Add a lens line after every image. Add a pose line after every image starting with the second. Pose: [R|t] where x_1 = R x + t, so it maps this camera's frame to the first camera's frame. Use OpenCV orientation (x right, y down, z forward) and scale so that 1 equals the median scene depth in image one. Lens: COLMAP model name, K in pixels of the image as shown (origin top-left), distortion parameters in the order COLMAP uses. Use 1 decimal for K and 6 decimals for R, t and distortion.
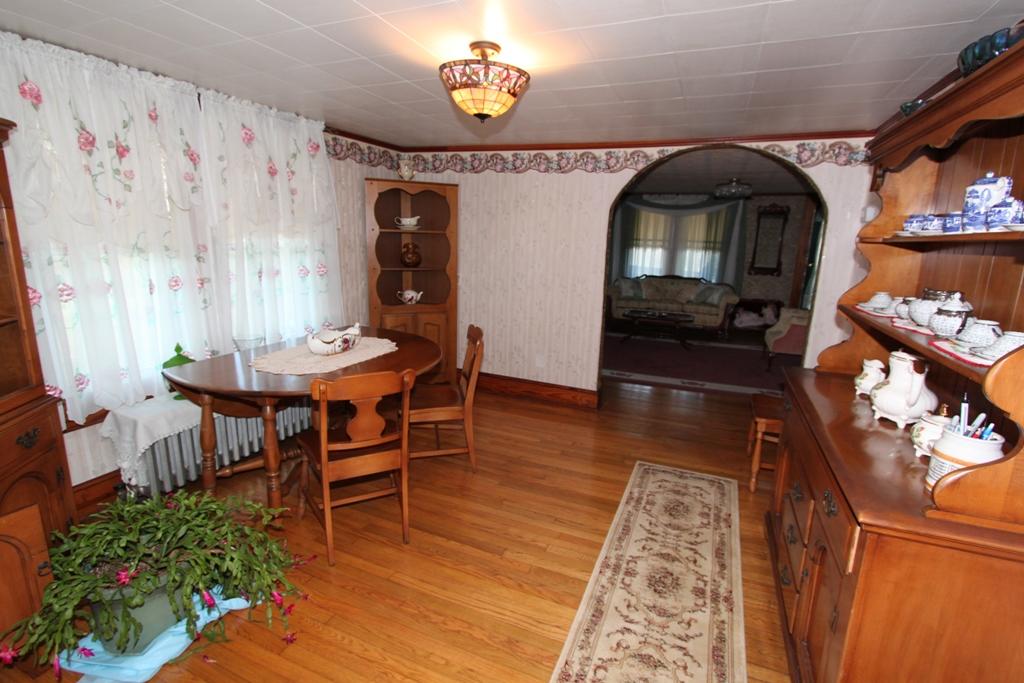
lens RADIAL K [[478.8, 0, 512.1], [0, 478.8, 333.3], [0, 0, 1]] dist [-0.000133, 0.000235]
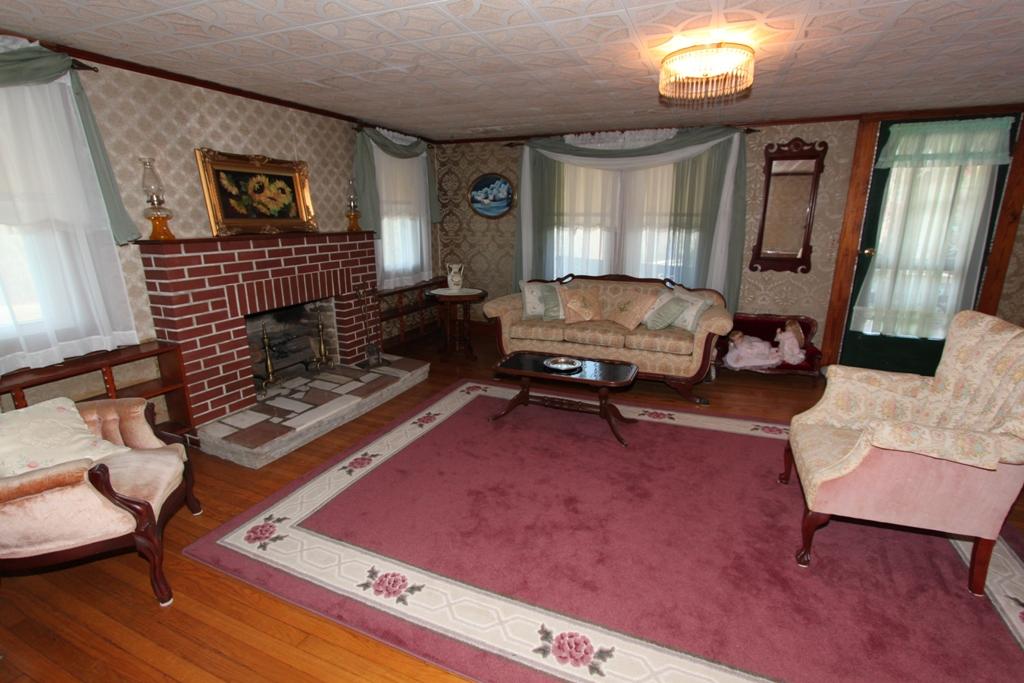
lens RADIAL K [[478.8, 0, 513.0], [0, 478.8, 336.5], [0, 0, 1]] dist [-0.000133, 0.000235]
pose [[0.999631, -0.026163, -0.007310, 0.218947], [0.026366, 0.999225, 0.029231, -0.069867], [0.006539, -0.029413, 0.999546, 0.439187]]
